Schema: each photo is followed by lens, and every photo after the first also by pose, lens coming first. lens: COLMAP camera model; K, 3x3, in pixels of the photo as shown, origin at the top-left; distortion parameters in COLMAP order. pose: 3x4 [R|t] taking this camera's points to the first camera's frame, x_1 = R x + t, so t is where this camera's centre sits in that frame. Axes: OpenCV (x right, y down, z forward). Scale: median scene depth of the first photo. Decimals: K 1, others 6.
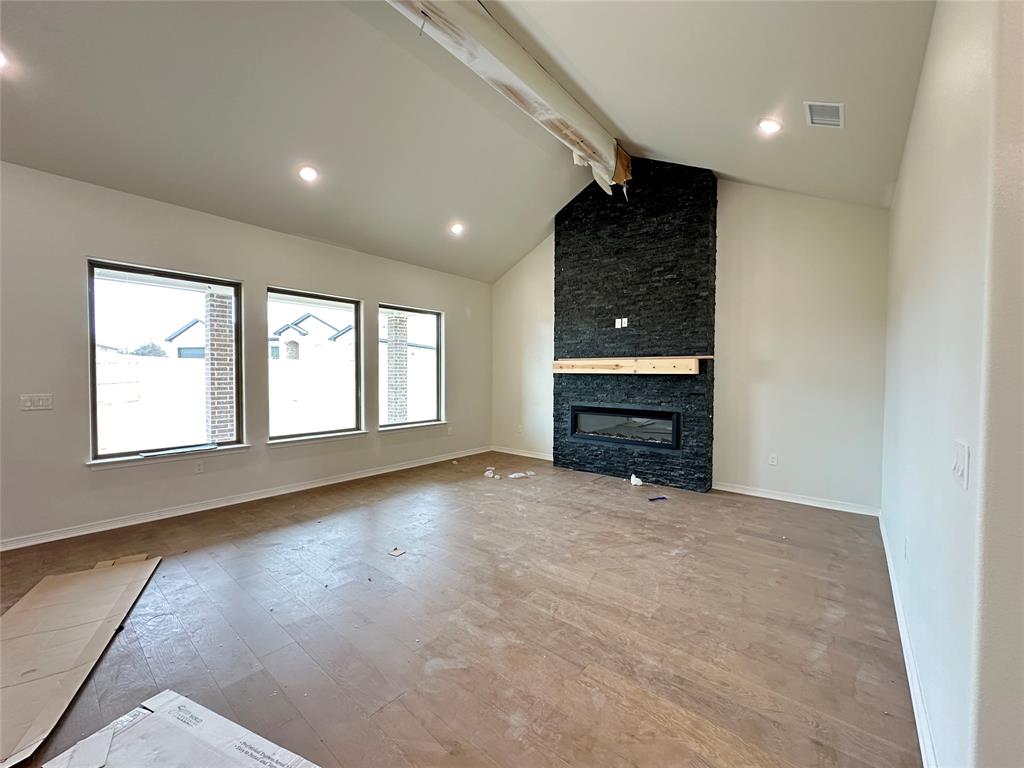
lens RADIAL K [[407.5, 0, 511.3], [0, 407.5, 383.5], [0, 0, 1]] dist [-0.002467, 0.000501]
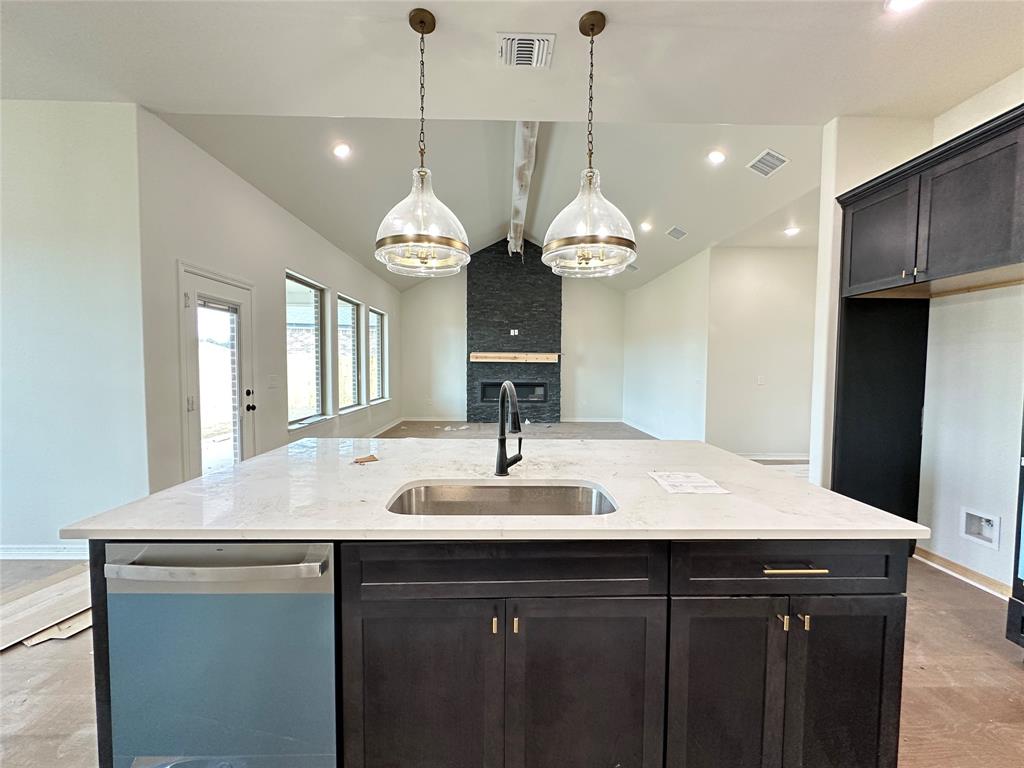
lens RADIAL K [[407.5, 0, 511.3], [0, 407.5, 383.5], [0, 0, 1]] dist [-0.002467, 0.000501]
pose [[0.750937, -0.030399, 0.659674, -0.900130], [0.012913, 0.999425, 0.031355, 0.012599], [-0.660248, -0.015027, 0.750897, -0.287460]]
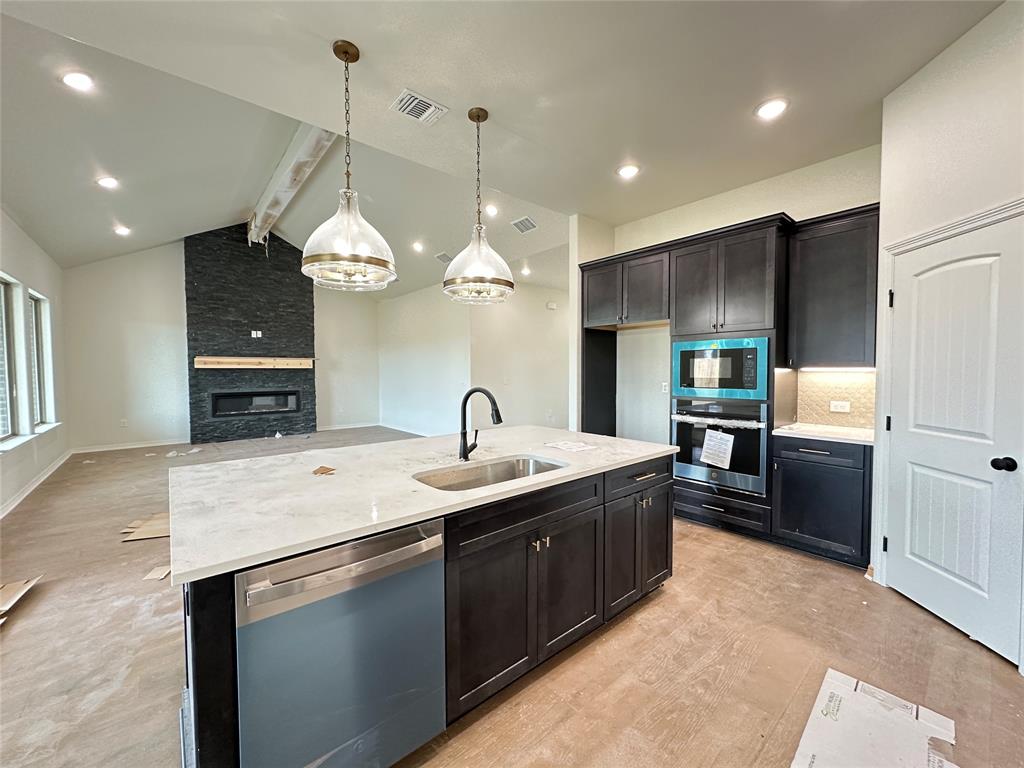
lens RADIAL K [[407.5, 0, 511.3], [0, 407.5, 383.5], [0, 0, 1]] dist [-0.002467, 0.000501]
pose [[0.164443, -0.040771, 0.985544, -1.081616], [0.028011, 0.998935, 0.036651, 0.003394], [-0.985989, 0.021579, 0.165410, -0.164611]]
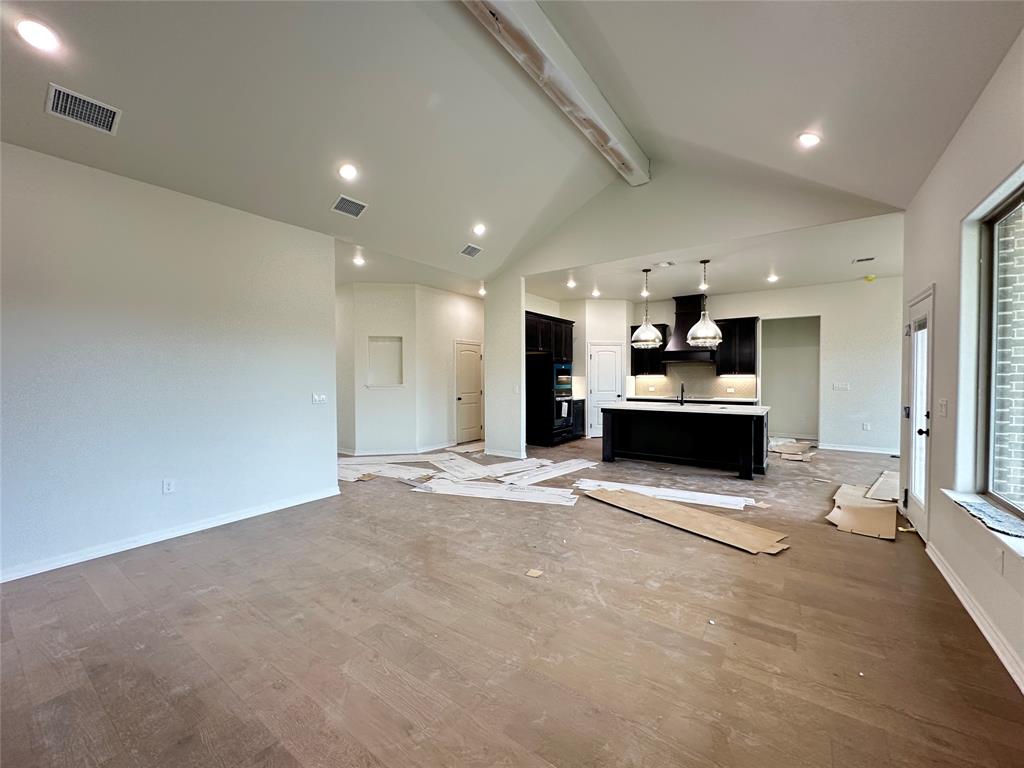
lens RADIAL K [[407.5, 0, 511.3], [0, 407.5, 383.5], [0, 0, 1]] dist [-0.002467, 0.000501]
pose [[-0.996815, 0.001085, -0.079742, -0.094323], [-0.002437, 0.999026, 0.044062, -0.027425], [0.079712, 0.044116, -0.995841, 1.121020]]
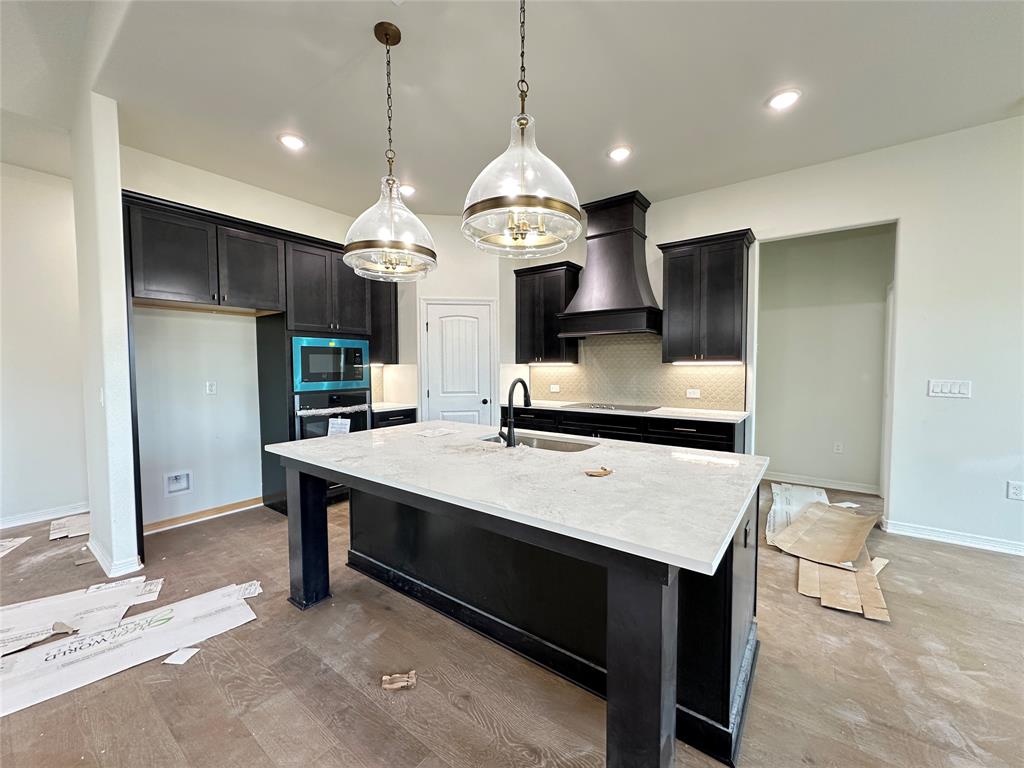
lens RADIAL K [[407.5, 0, 511.3], [0, 407.5, 383.5], [0, 0, 1]] dist [-0.002467, 0.000501]
pose [[-0.998376, 0.001119, -0.056957, -0.680567], [-0.002774, 0.997666, 0.068228, -0.003255], [0.056900, 0.068275, -0.996043, 0.362964]]
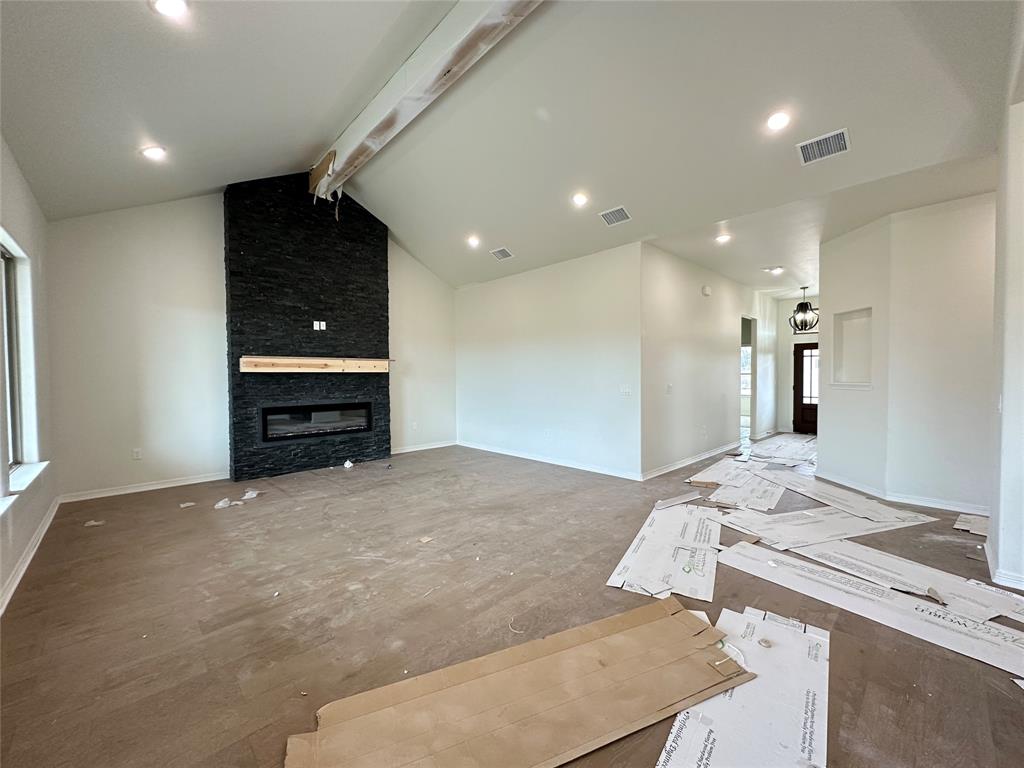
lens RADIAL K [[407.5, 0, 511.3], [0, 407.5, 383.5], [0, 0, 1]] dist [-0.002467, 0.000501]
pose [[0.114070, -0.030057, 0.993018, -0.776110], [0.030193, 0.999185, 0.026775, -0.008458], [-0.993014, 0.026928, 0.114884, 0.384214]]
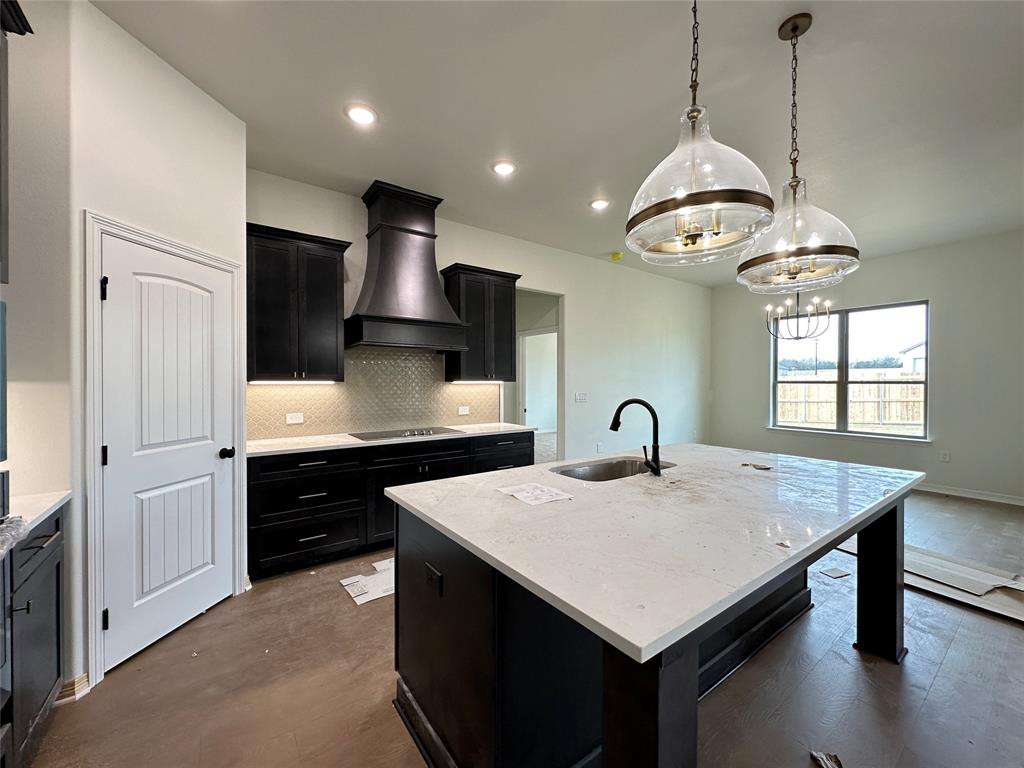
lens RADIAL K [[407.5, 0, 511.3], [0, 407.5, 383.5], [0, 0, 1]] dist [-0.002467, 0.000501]
pose [[-0.239697, -0.003422, -0.970842, -0.298756], [-0.022594, 0.999743, 0.002055, 0.008778], [0.970585, 0.022428, -0.239713, -0.094946]]
